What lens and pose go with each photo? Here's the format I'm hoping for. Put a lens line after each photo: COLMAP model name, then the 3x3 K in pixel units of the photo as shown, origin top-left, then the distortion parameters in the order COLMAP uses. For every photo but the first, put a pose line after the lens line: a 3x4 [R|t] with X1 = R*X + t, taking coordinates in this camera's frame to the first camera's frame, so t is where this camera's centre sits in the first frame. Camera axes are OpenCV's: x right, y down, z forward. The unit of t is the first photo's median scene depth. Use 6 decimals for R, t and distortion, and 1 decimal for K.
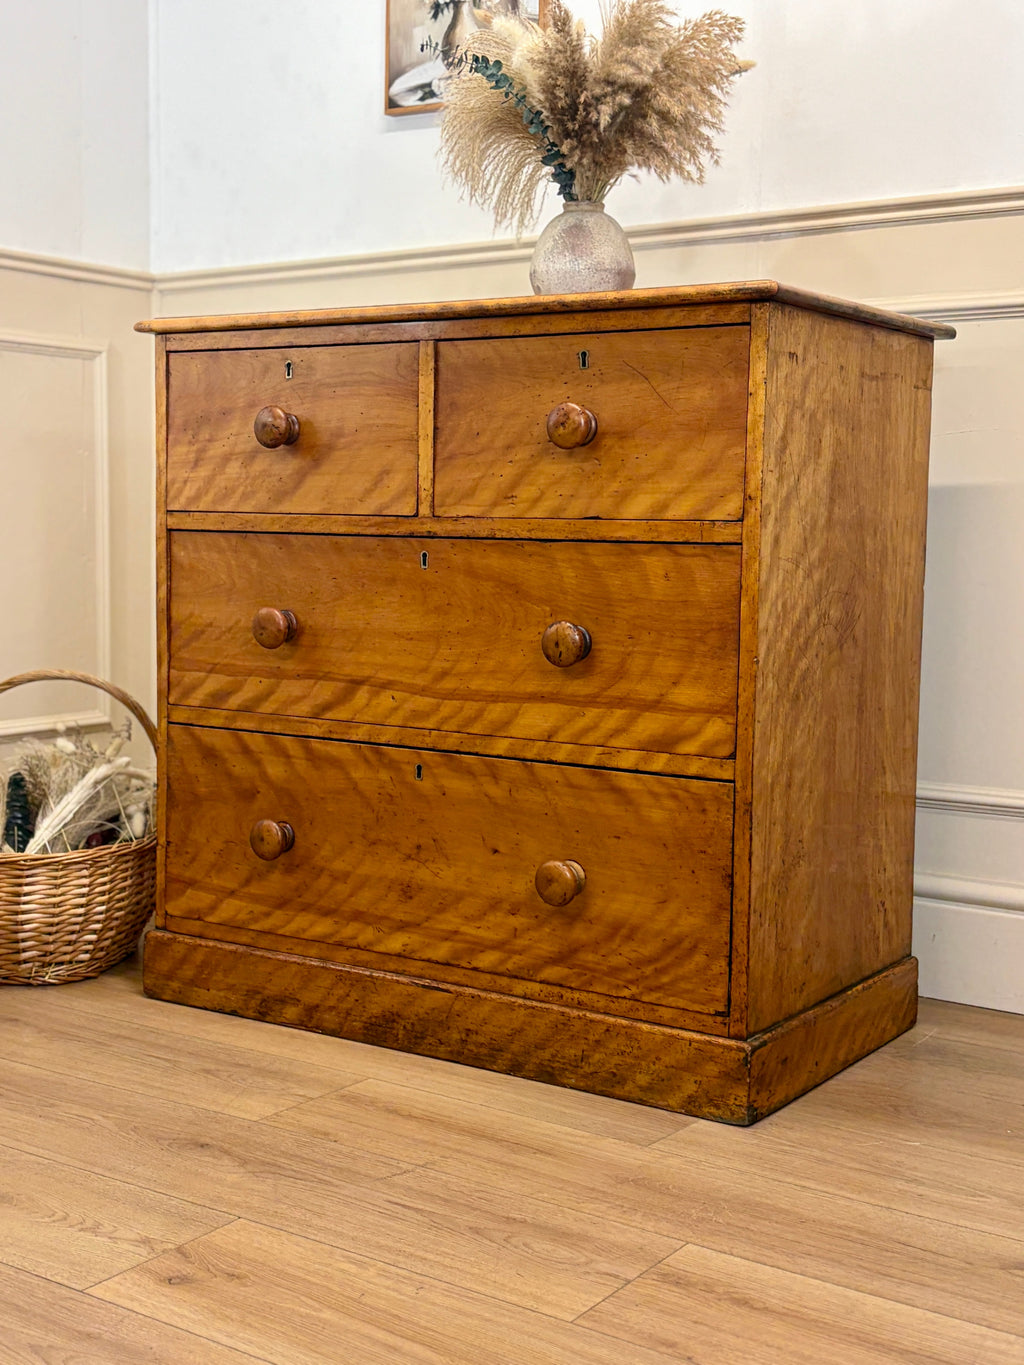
lens RADIAL K [[1797.1, 0, 512.0], [0, 1797.1, 682.5], [0, 0, 1]] dist [0.221417, -0.841442]
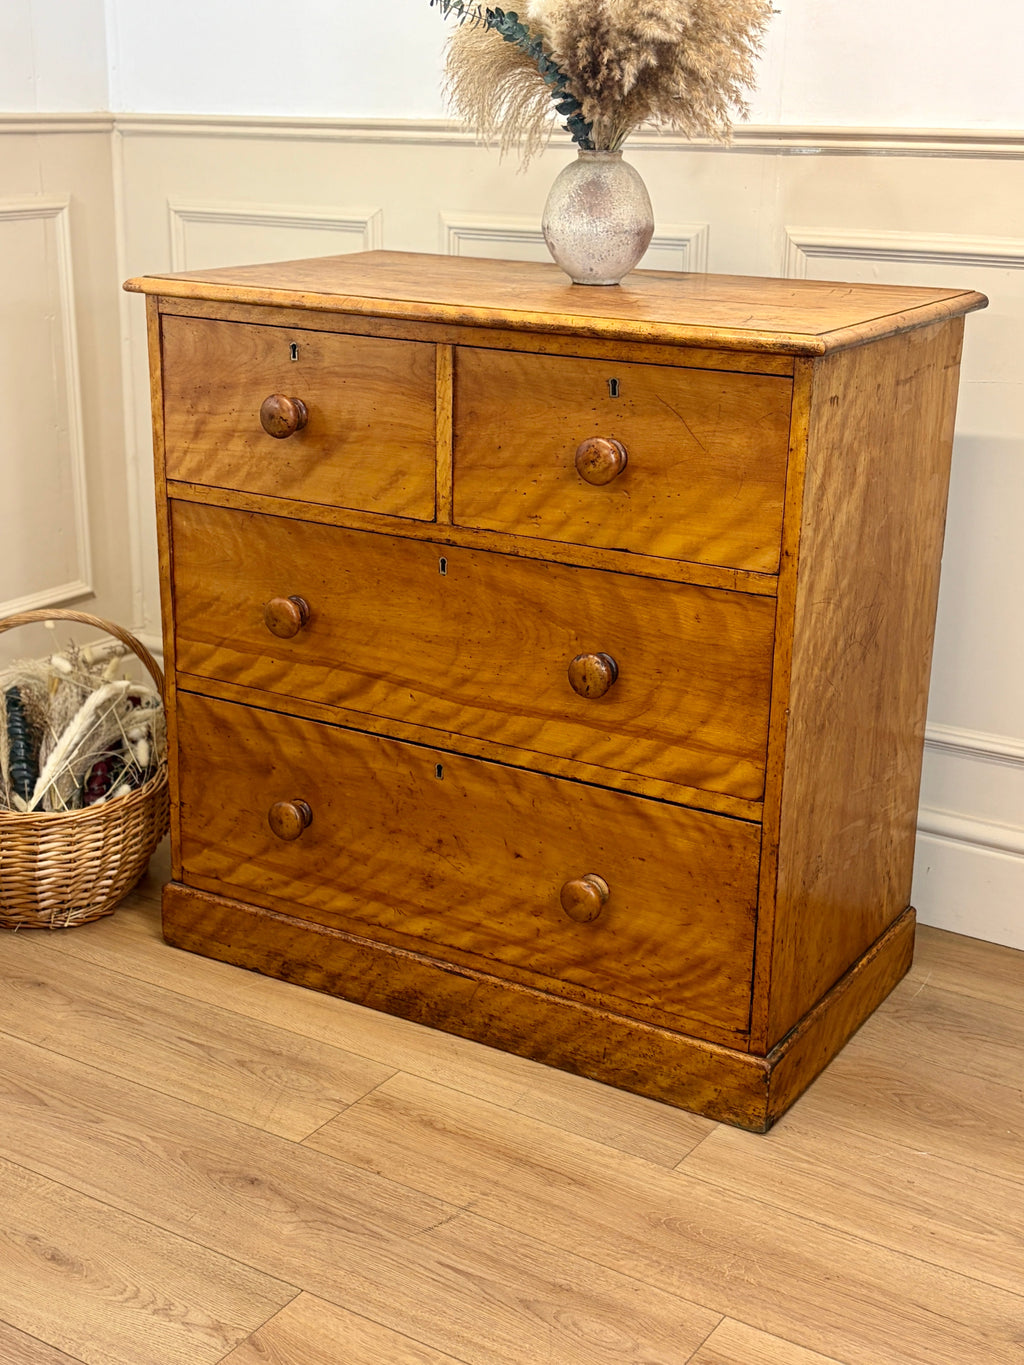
lens RADIAL K [[1797.1, 0, 512.0], [0, 1797.1, 682.5], [0, 0, 1]] dist [0.221417, -0.841442]
pose [[0.999184, -0.012297, 0.038475, -0.049729], [0.003452, 0.975045, 0.221981, -0.223834], [-0.040245, -0.221667, 0.974292, 0.030838]]
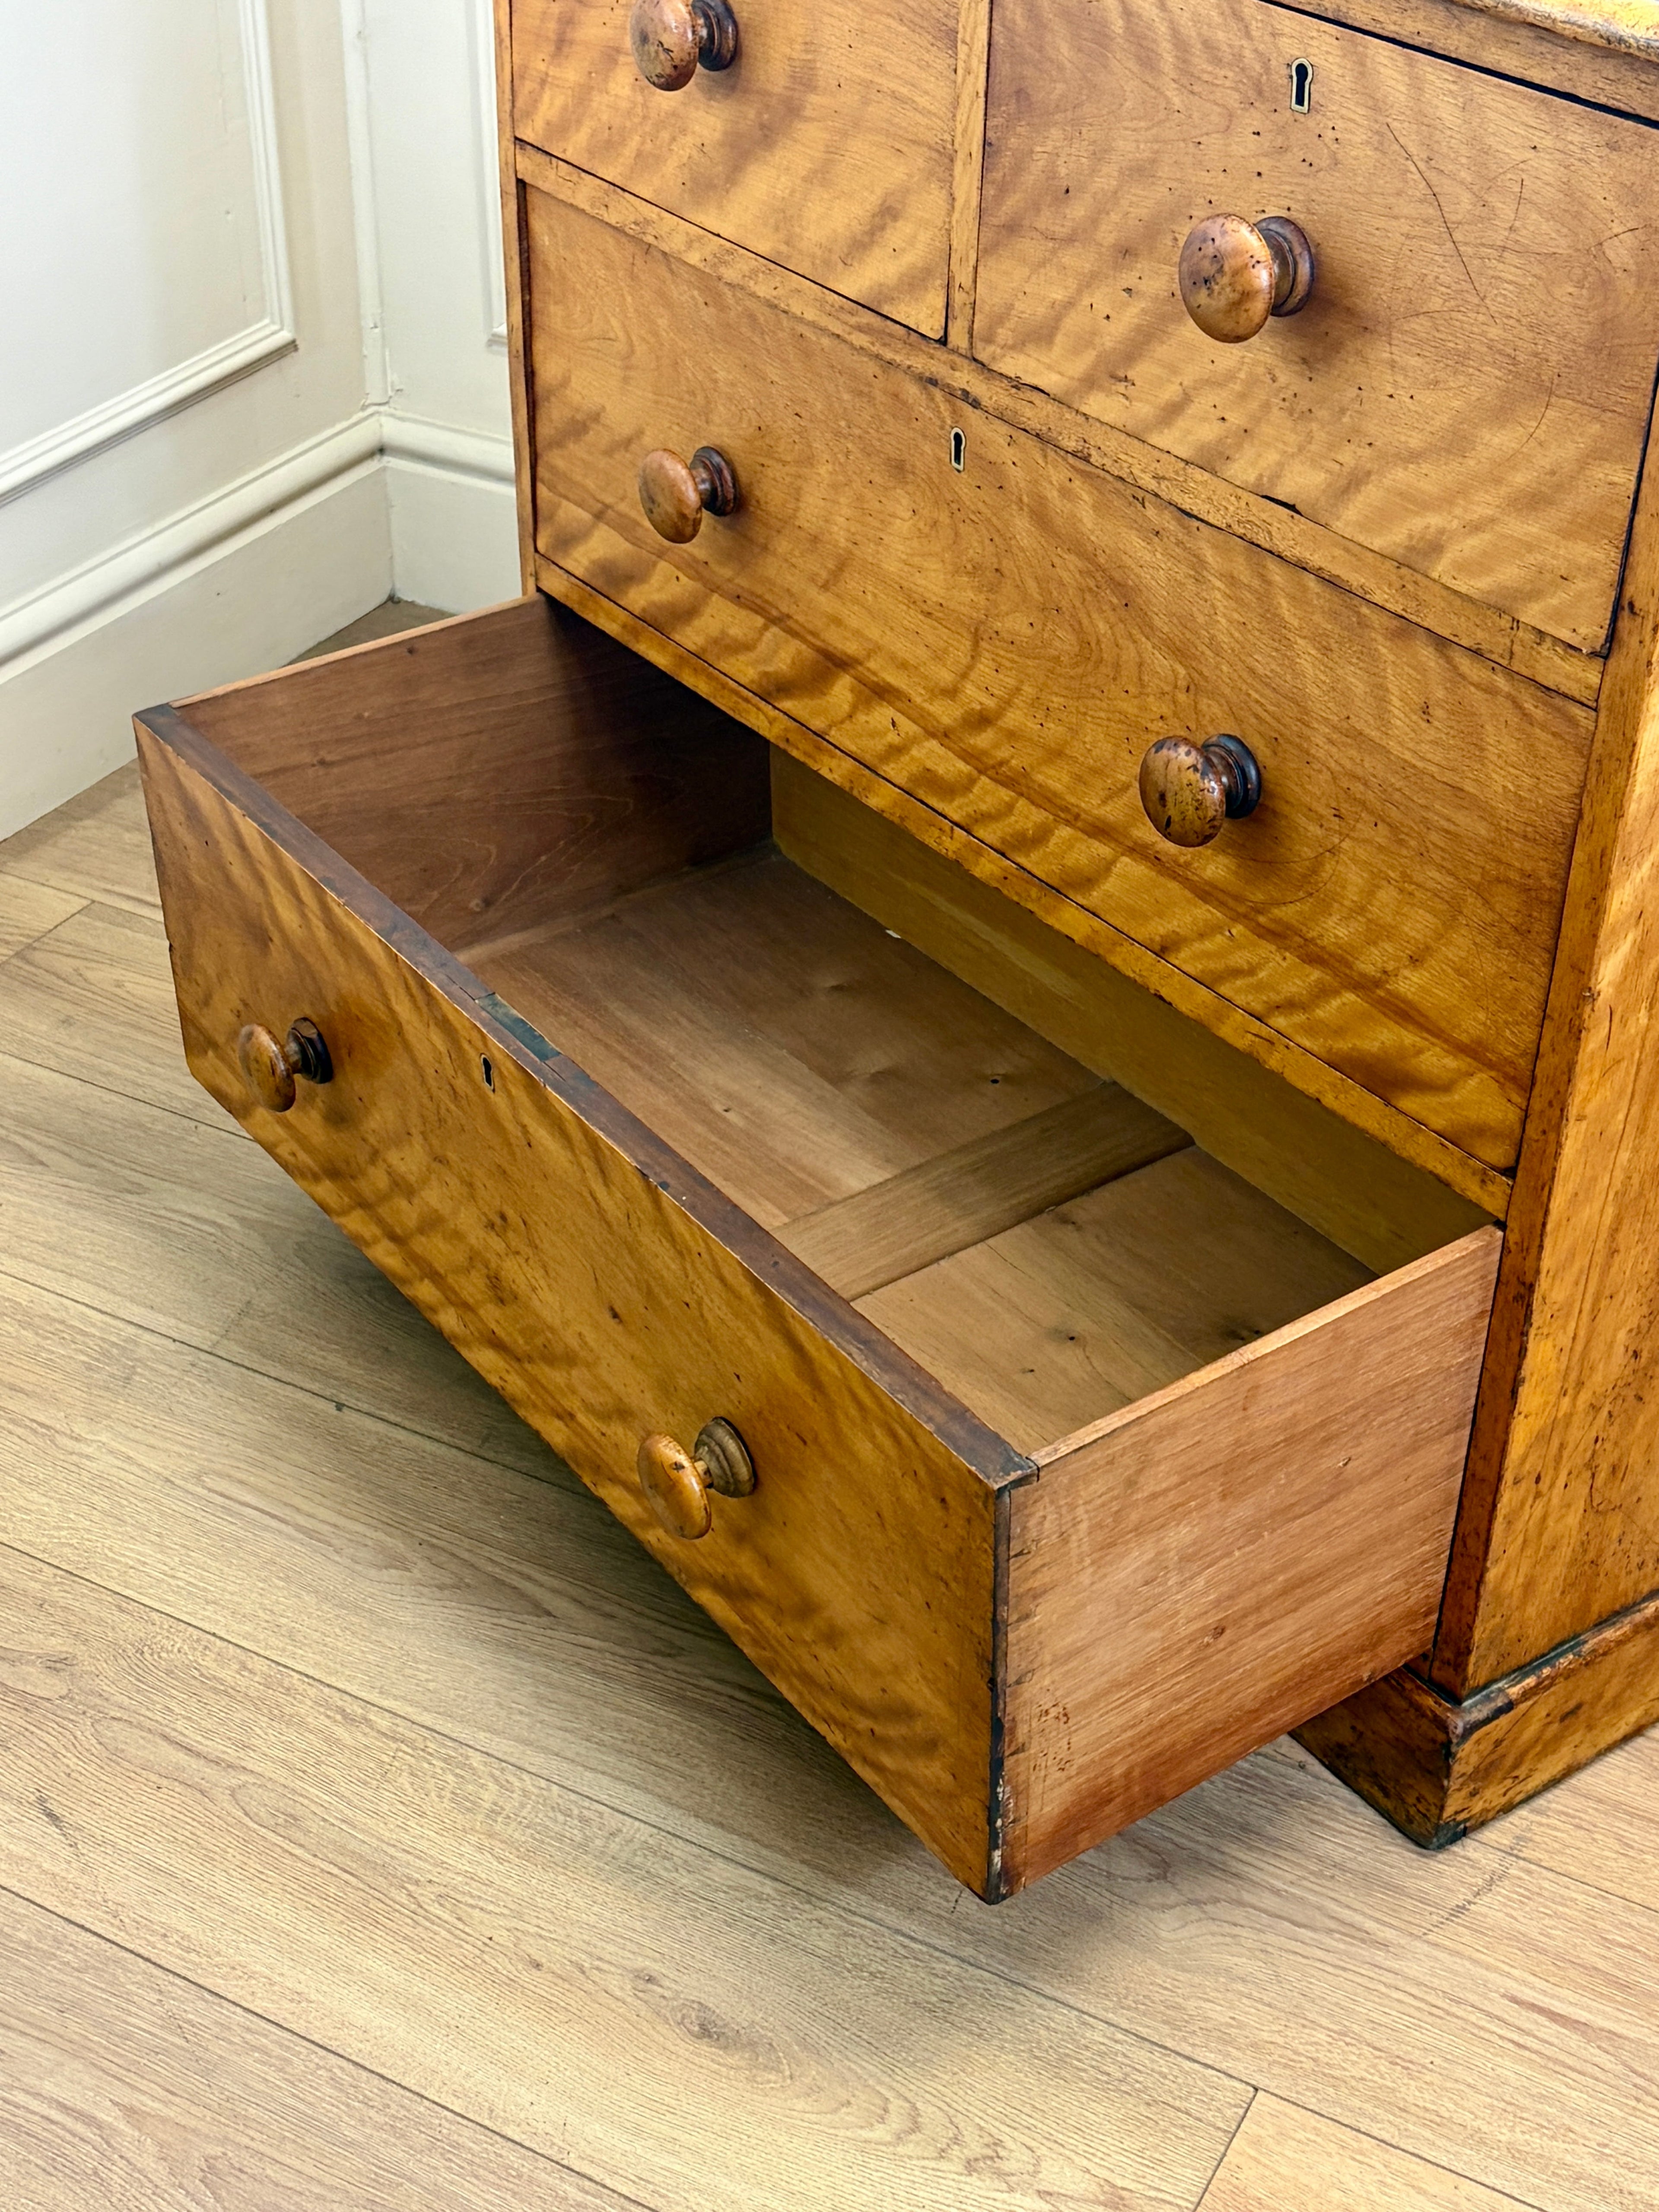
lens RADIAL K [[3058.4, 0, 816.5], [0, 3058.4, 1125.7], [0, 0, 1]] dist [0.201456, -0.768892]
pose [[0.935001, 0.194679, -0.296435, 0.163623], [-0.029849, 0.876094, 0.481215, -0.274579], [0.353388, -0.441088, 0.824960, 0.329144]]
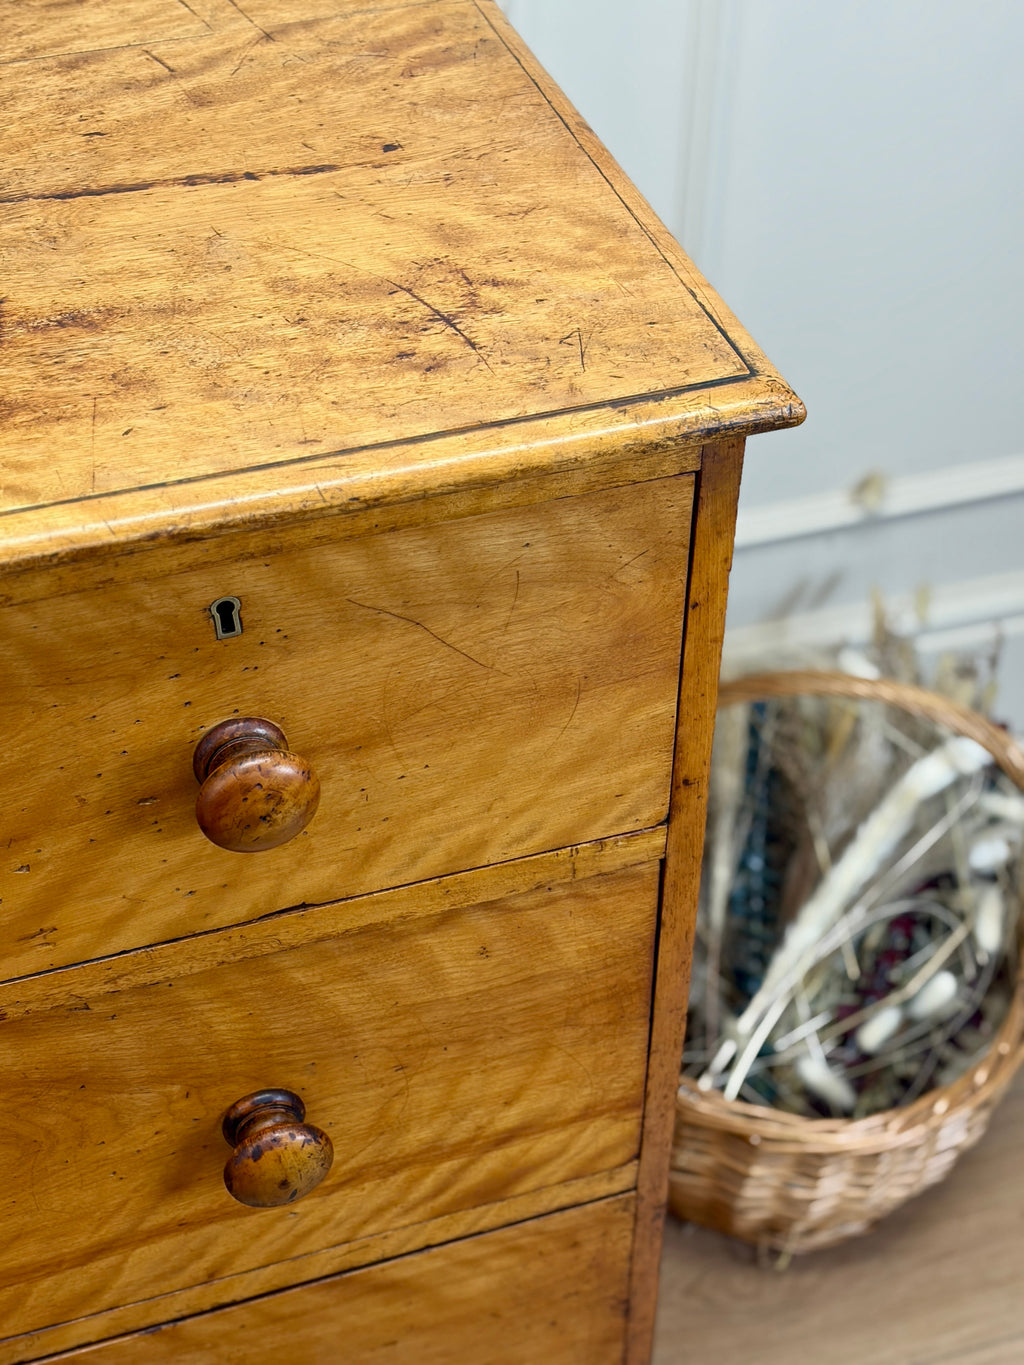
lens RADIAL K [[2345.1, 0, 500.3], [0, 2345.1, 684.7], [0, 0, 1]] dist [0.265694, -1.120184]
pose [[0.604294, -0.528704, 0.596071, -0.202259], [0.066420, 0.778941, 0.623570, -0.429850], [-0.793988, -0.337229, 0.505826, 0.667146]]
